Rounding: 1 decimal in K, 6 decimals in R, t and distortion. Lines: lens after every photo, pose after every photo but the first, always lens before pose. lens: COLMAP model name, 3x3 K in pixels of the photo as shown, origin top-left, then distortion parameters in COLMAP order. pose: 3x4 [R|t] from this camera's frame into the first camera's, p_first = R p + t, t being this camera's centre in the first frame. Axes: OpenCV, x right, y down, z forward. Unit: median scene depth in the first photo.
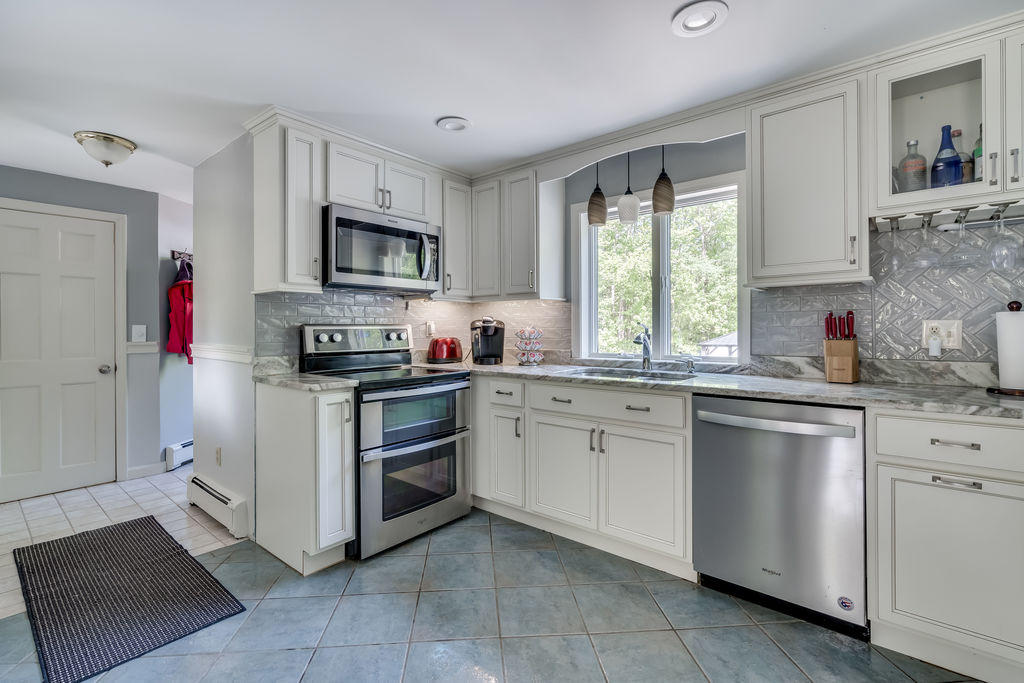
lens RADIAL K [[465.6, 0, 510.2], [0, 465.6, 323.5], [0, 0, 1]] dist [0.001668, 0.000269]
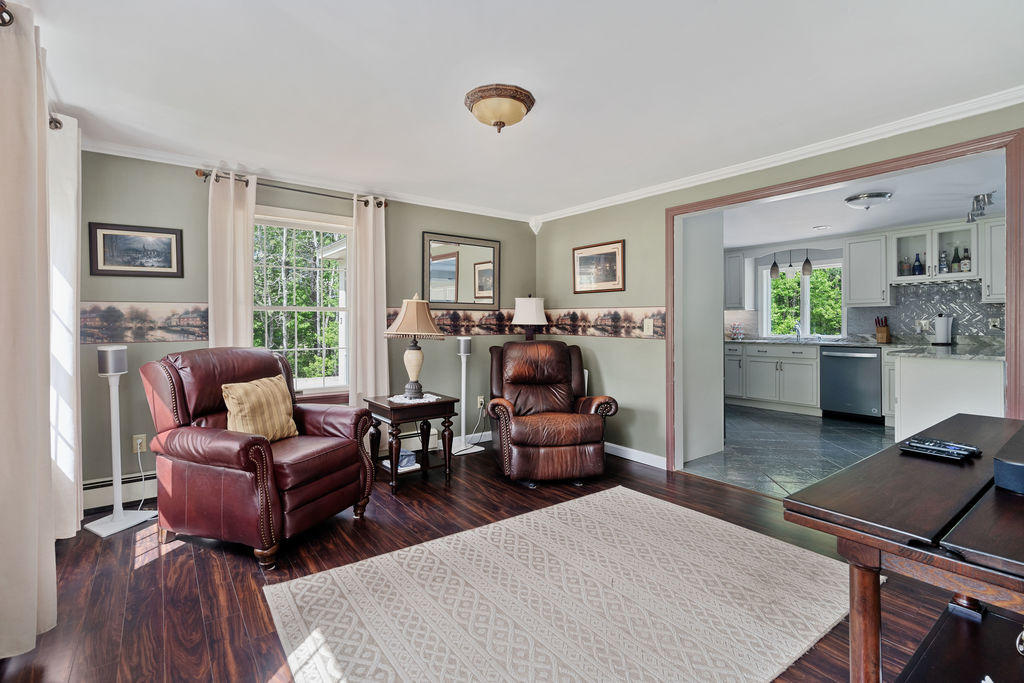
lens RADIAL K [[465.6, 0, 510.2], [0, 465.6, 323.5], [0, 0, 1]] dist [0.001668, 0.000269]
pose [[0.974832, -0.001407, -0.222937, -0.791459], [0.003154, 0.999967, 0.007481, -0.012709], [0.222919, -0.007996, 0.974804, -2.121674]]
